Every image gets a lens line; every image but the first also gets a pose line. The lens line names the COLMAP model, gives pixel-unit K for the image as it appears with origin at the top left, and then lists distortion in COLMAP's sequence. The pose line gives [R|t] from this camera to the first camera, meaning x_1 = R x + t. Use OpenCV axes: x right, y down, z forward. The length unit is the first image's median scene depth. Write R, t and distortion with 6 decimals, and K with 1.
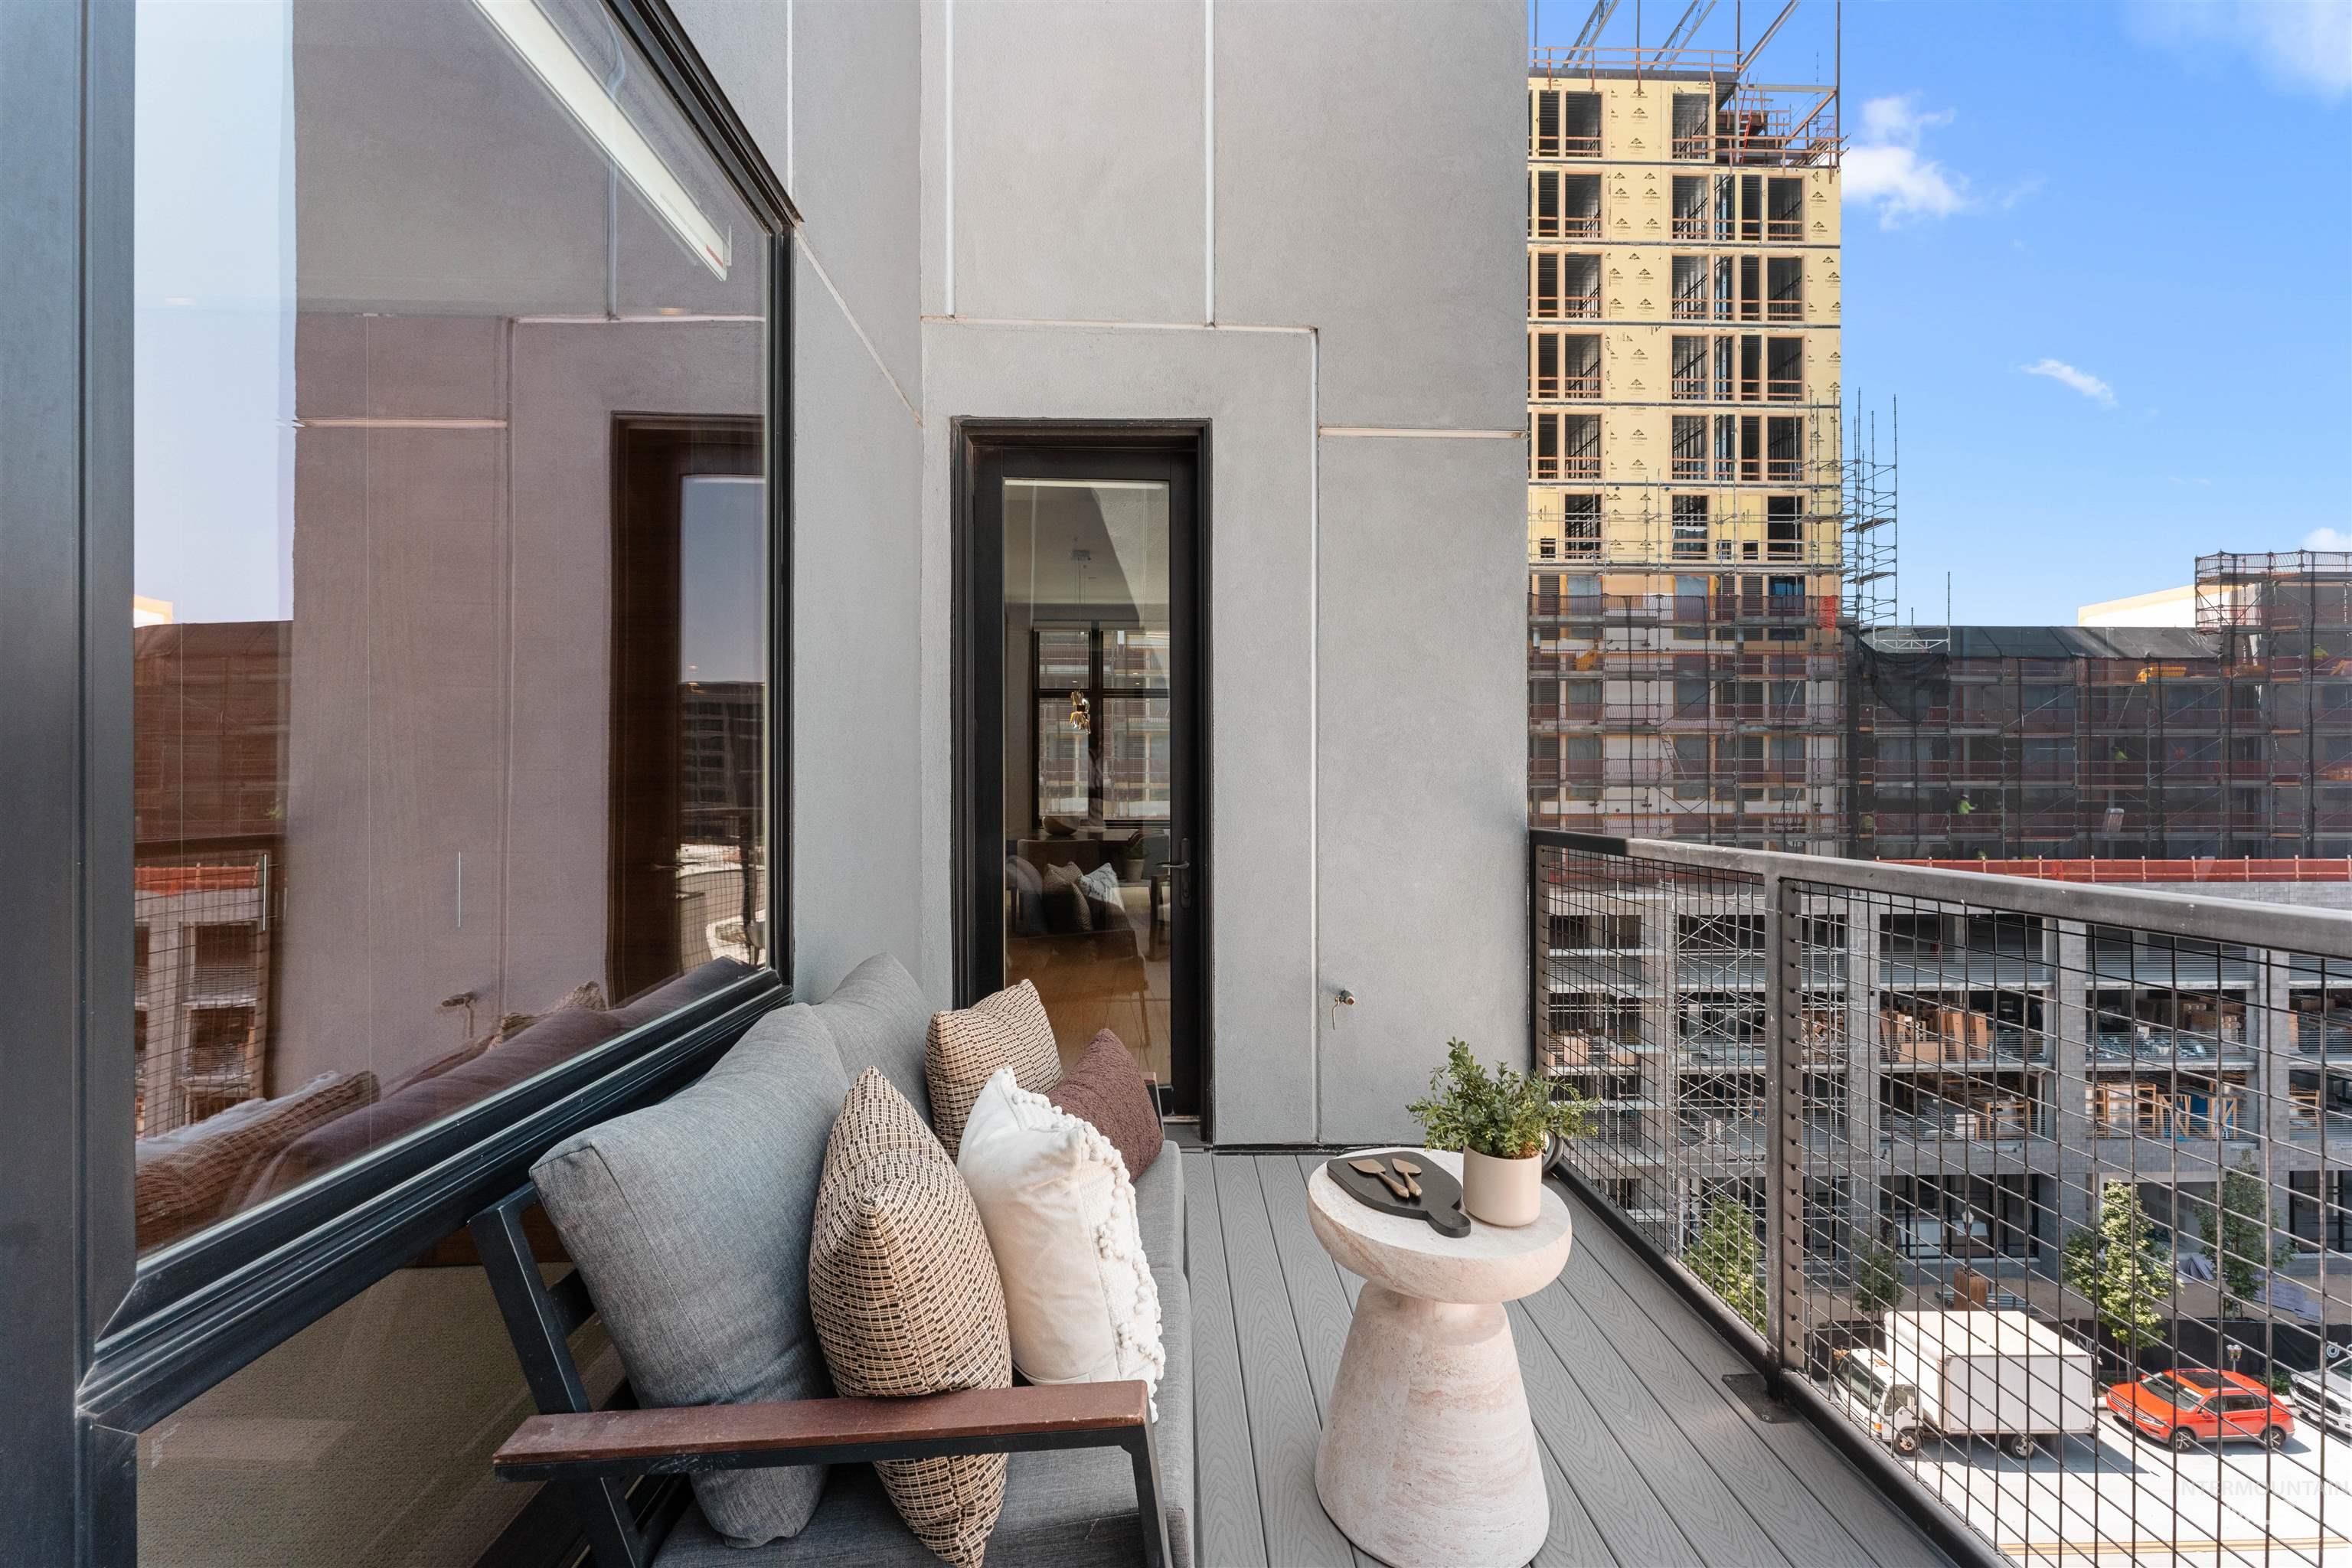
lens RADIAL K [[934.1, 0, 1186.2], [0, 934.1, 782.5], [0, 0, 1]] dist [0.001965, 0.000098]
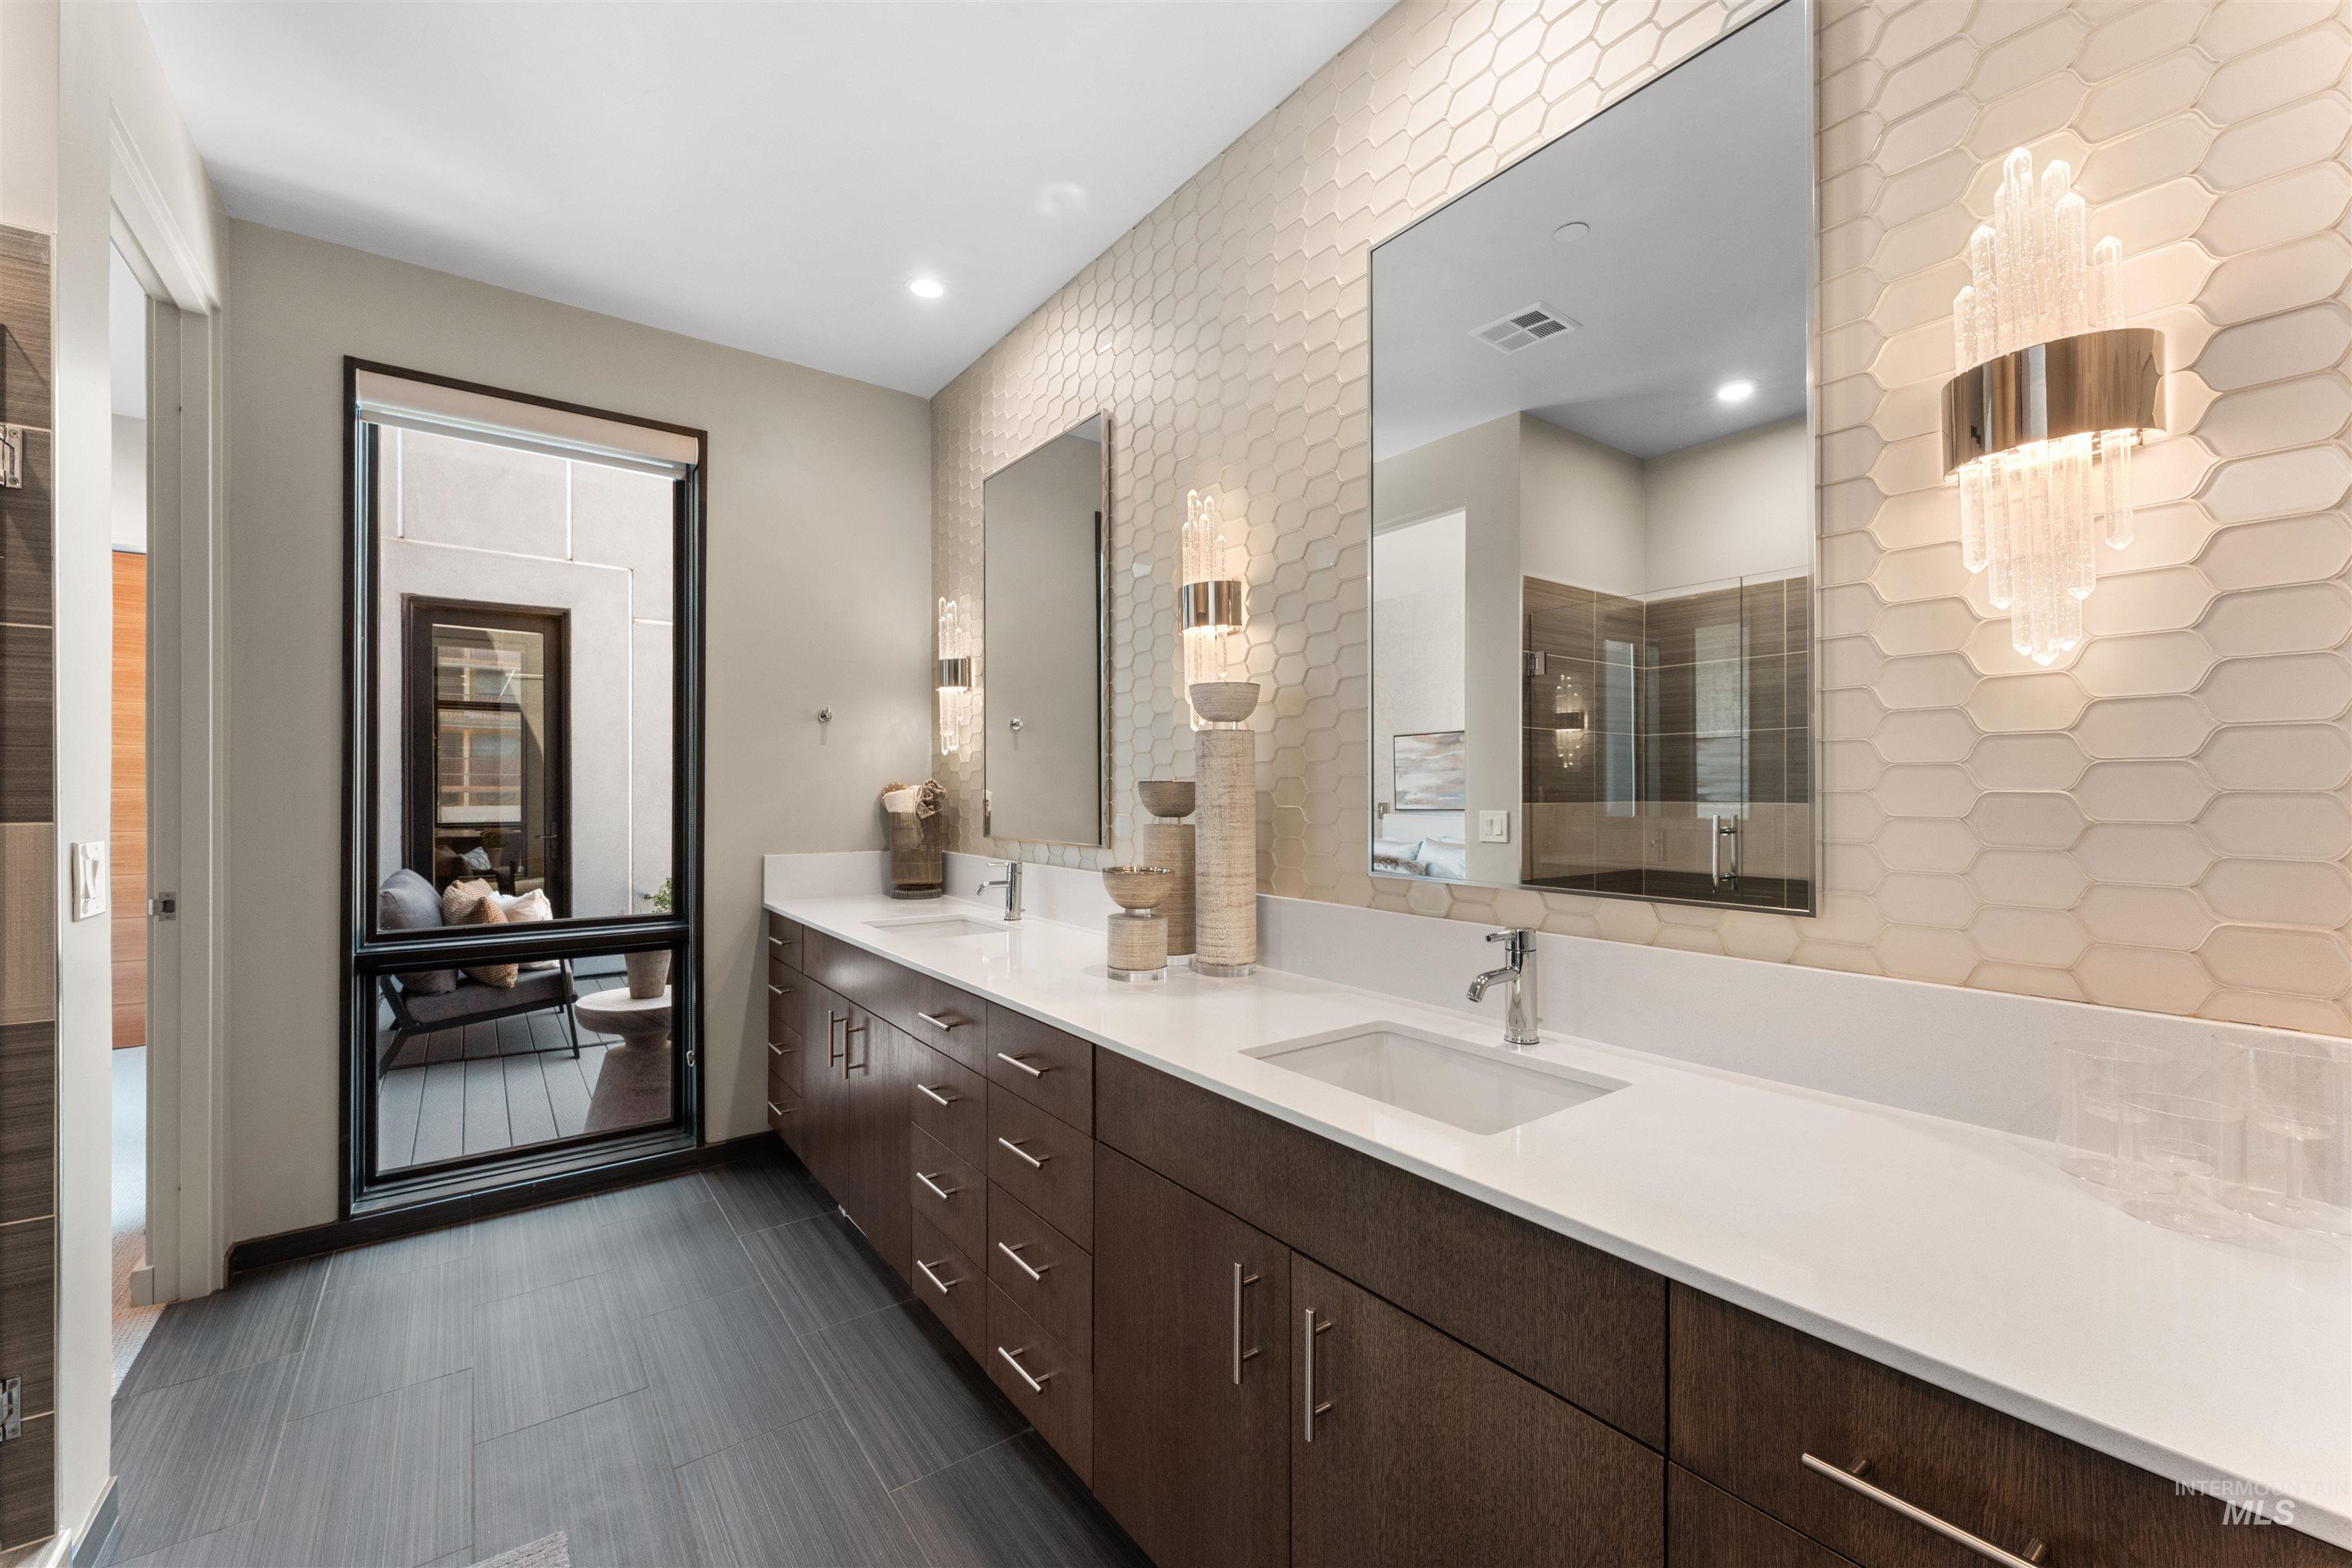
lens RADIAL K [[948.4, 0, 1158.8], [0, 948.4, 787.9], [0, 0, 1]] dist [0.002695, -0.000501]
pose [[0.826303, 0.004892, 0.563204, -0.016601], [-0.005927, 0.999982, 0.000010, -0.004553], [-0.563194, -0.003346, 0.826318, -0.300121]]
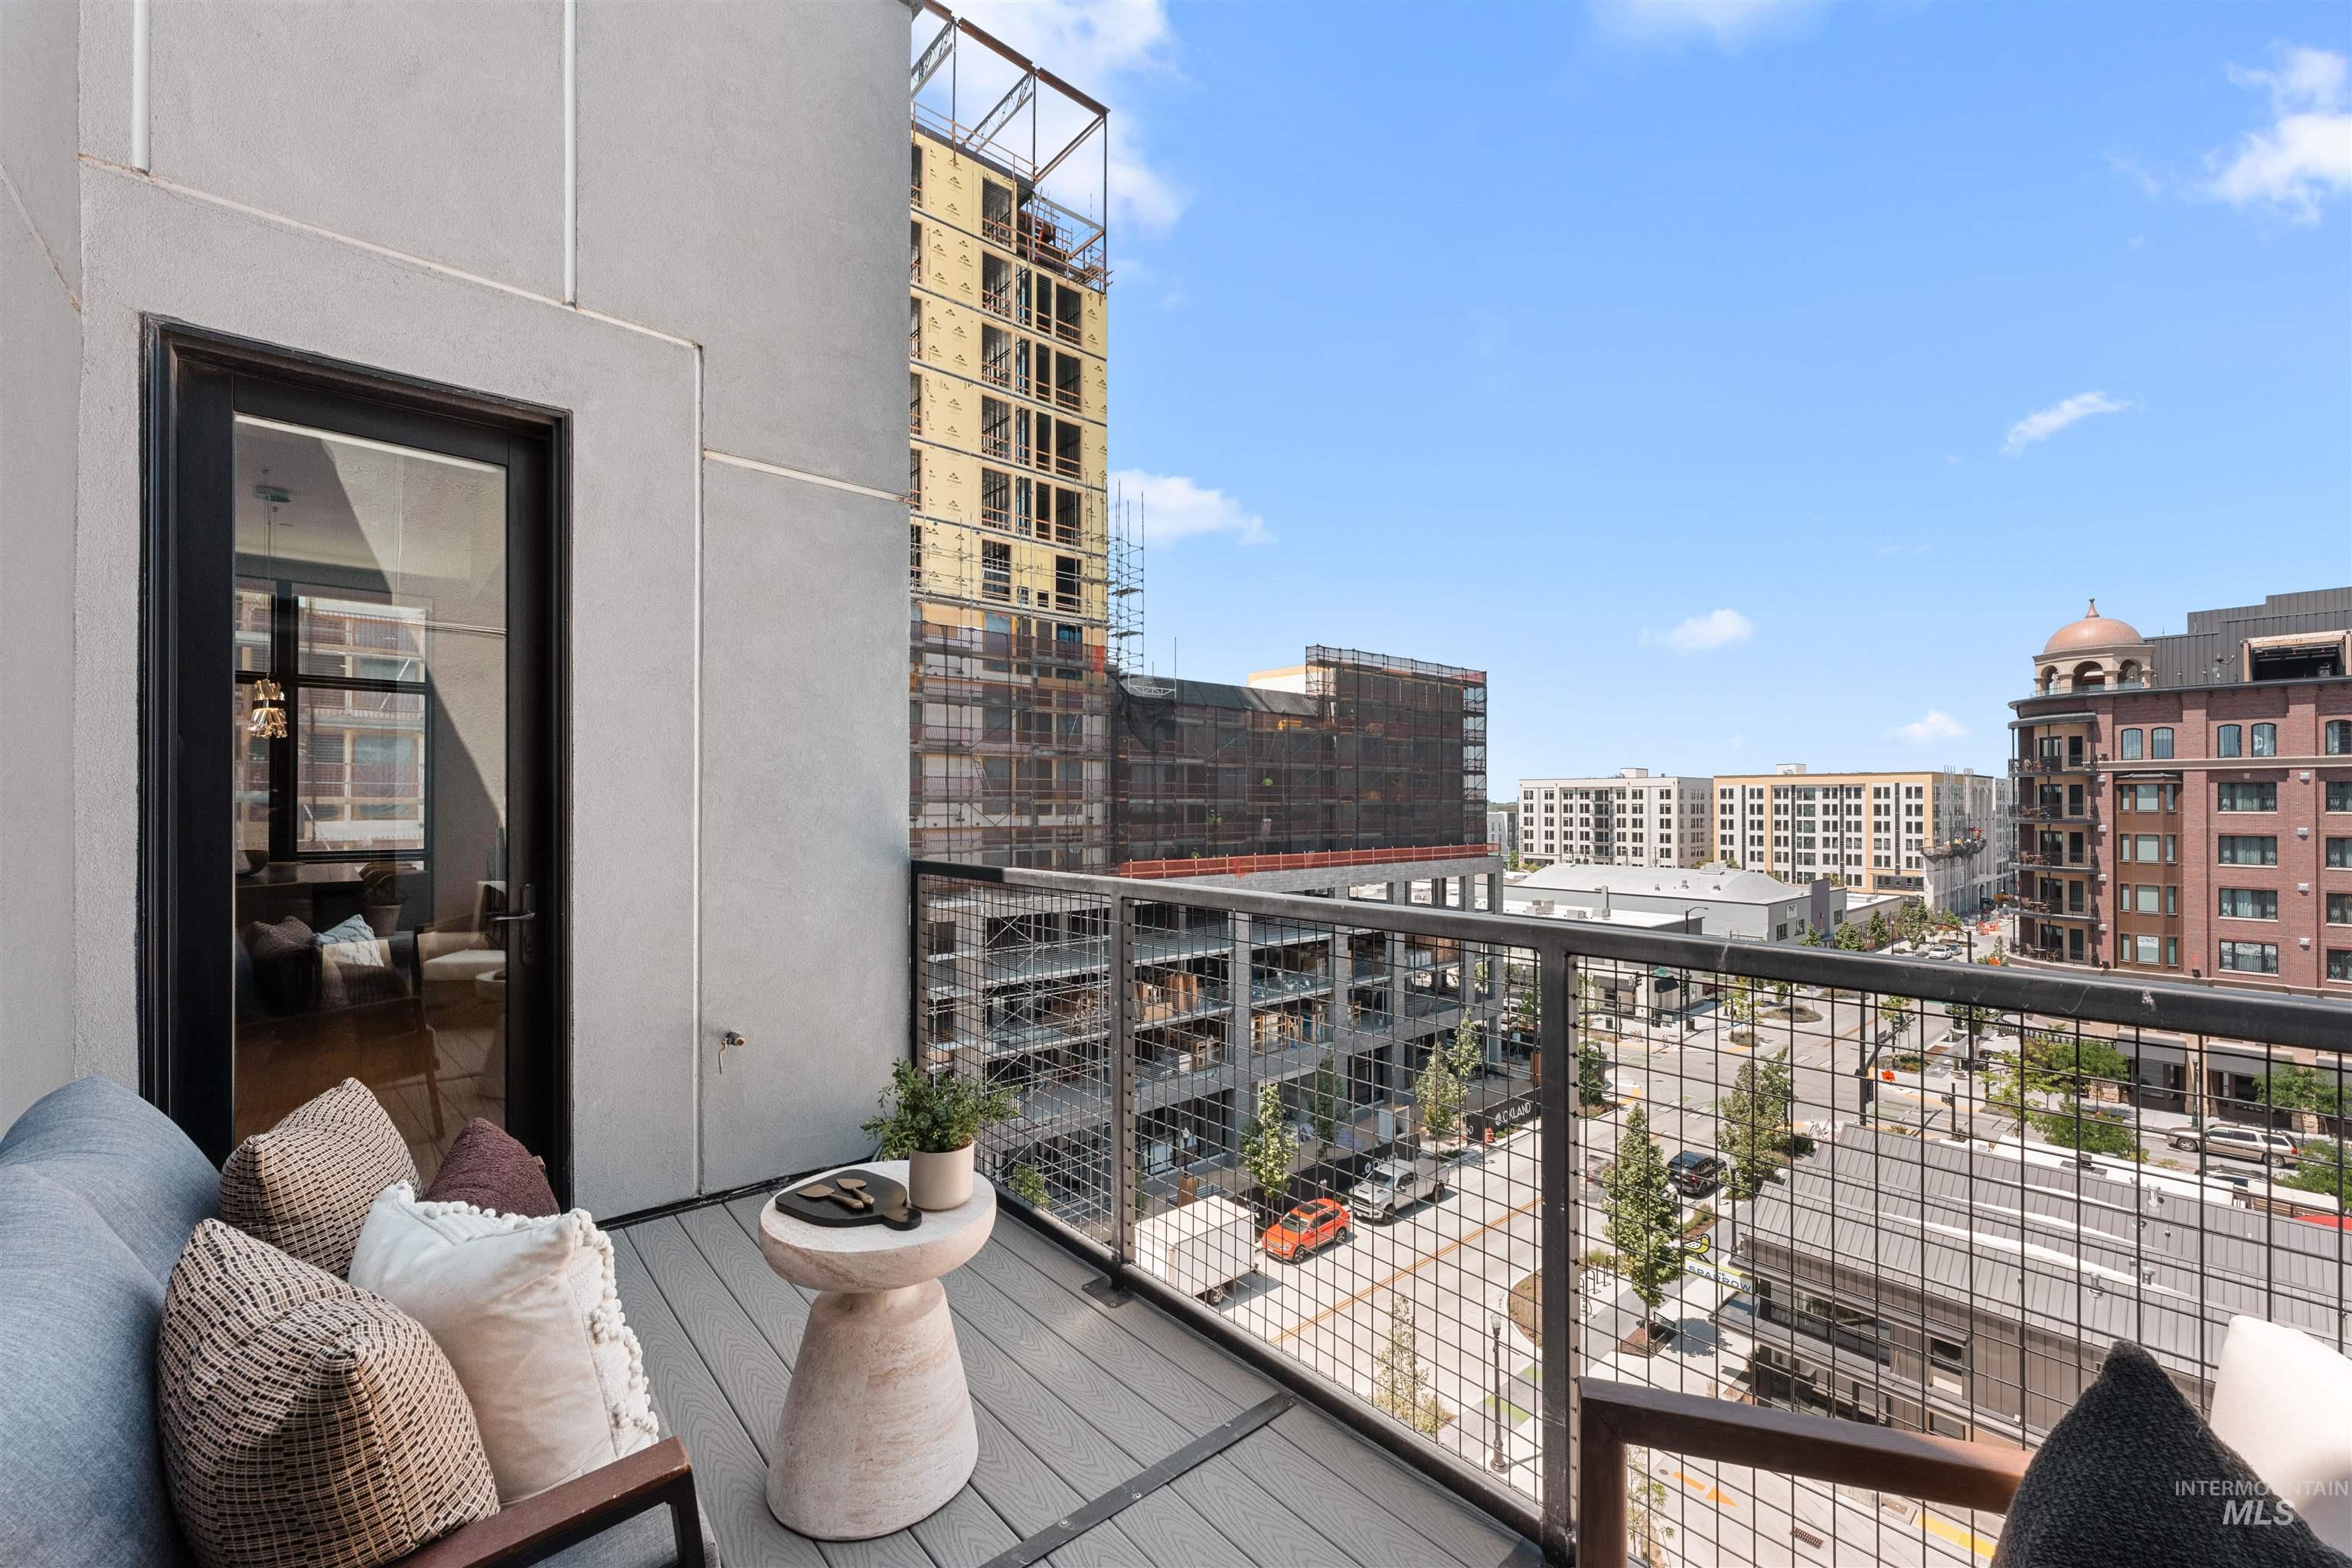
lens RADIAL K [[948.4, 0, 1158.8], [0, 948.4, 787.9], [0, 0, 1]] dist [0.002695, -0.000501]
pose [[0.781921, 0.008566, 0.623319, -0.021653], [-0.003910, 0.999953, -0.008837, -0.005483], [-0.623366, 0.004473, 0.781918, -0.012182]]
